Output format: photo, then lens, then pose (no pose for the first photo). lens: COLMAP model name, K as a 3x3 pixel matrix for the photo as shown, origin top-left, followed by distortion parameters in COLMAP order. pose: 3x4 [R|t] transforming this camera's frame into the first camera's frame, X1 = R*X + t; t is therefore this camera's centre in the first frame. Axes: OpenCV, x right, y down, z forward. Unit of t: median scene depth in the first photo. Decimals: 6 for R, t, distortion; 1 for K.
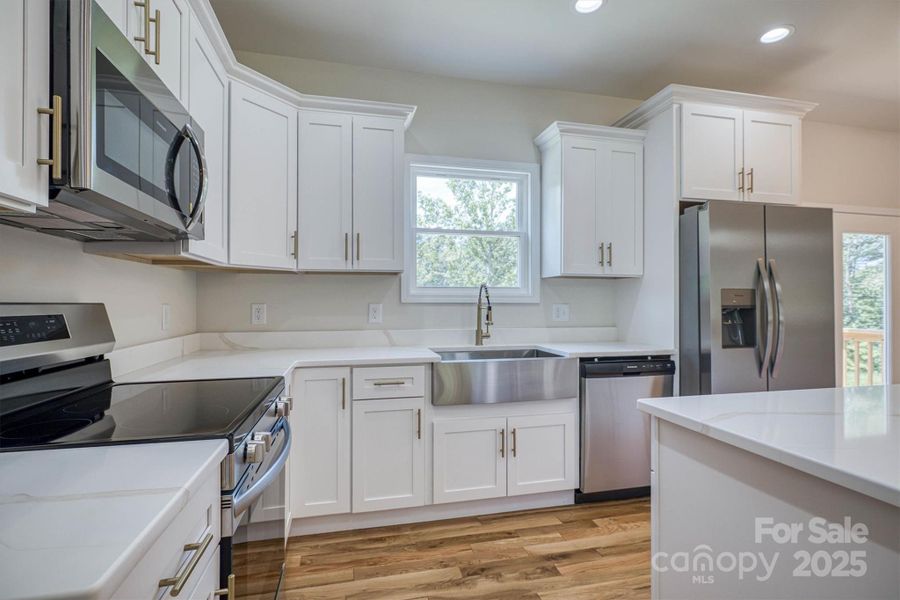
lens RADIAL K [[436.2, 0, 450.0], [0, 436.2, 300.0], [0, 0, 1]] dist [0.001461, 0.000465]
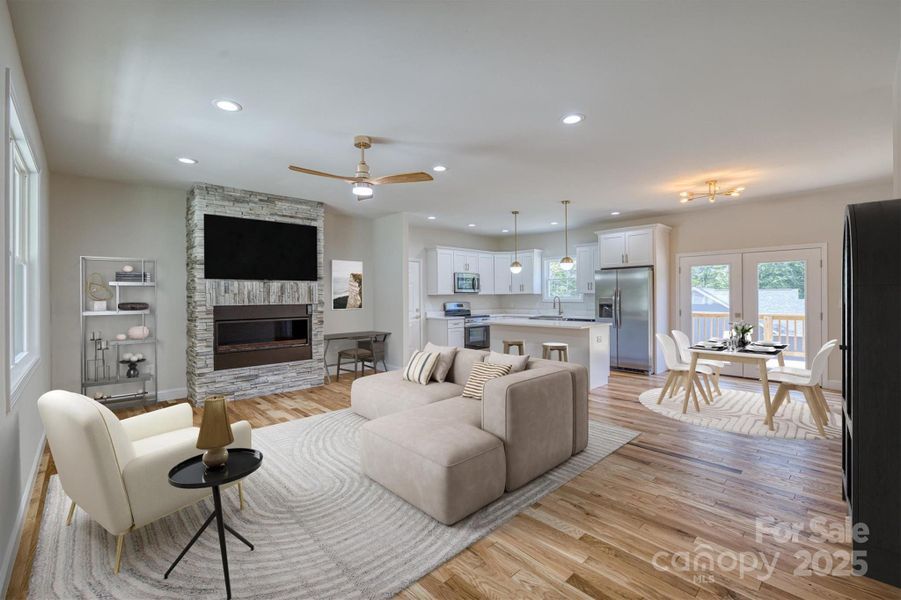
lens RADIAL K [[388.9, 0, 450.5], [0, 388.9, 300.0], [0, 0, 1]] dist [0.003965, 0.000505]
pose [[0.496202, 0.001089, -0.868206, 2.491787], [0.010131, 0.999924, 0.007045, -0.042709], [0.868148, -0.012292, 0.496153, -1.299121]]
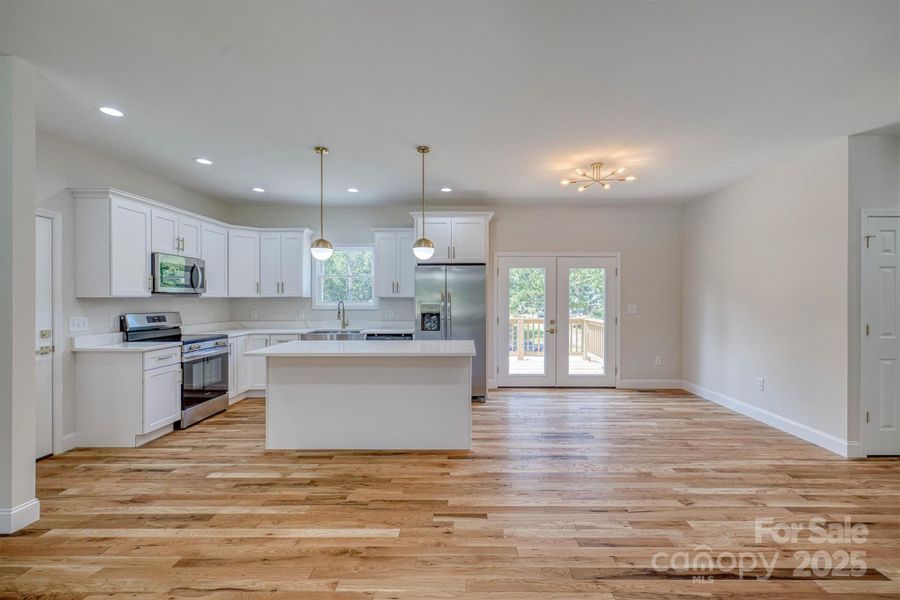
lens RADIAL K [[390.1, 0, 458.2], [0, 390.1, 300.7], [0, 0, 1]] dist [0.000431, 0.000135]
pose [[0.971875, -0.002496, -0.235485, 1.266154], [0.004087, 0.999972, 0.006268, -0.055829], [0.235463, -0.007054, 0.971858, -0.908131]]
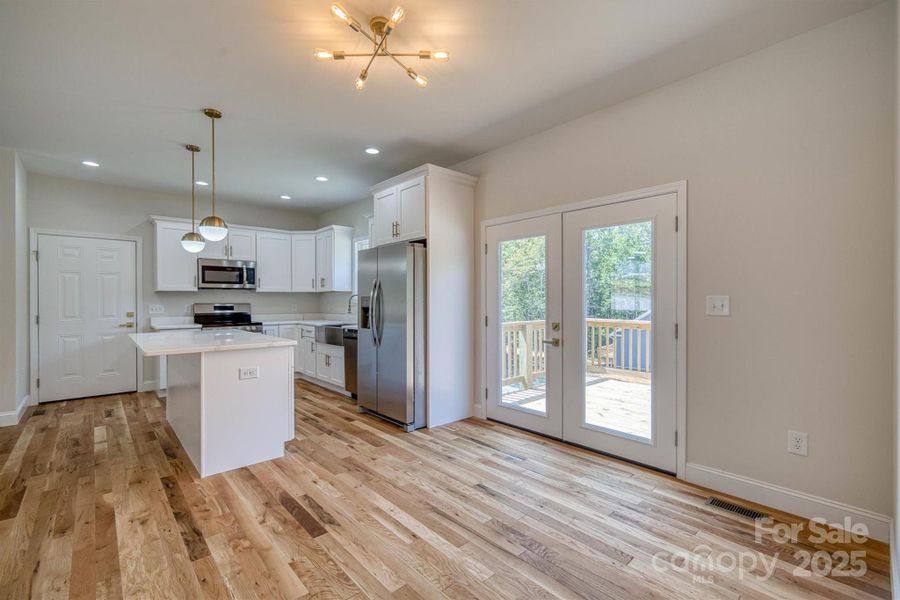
lens RADIAL K [[385.7, 0, 450.0], [0, 385.7, 300.0], [0, 0, 1]] dist [0.000205, 0.000374]
pose [[0.493408, -0.003188, -0.869792, 2.239976], [0.008119, 0.999967, 0.000940, -0.007631], [0.869760, -0.007526, 0.493417, 0.503109]]
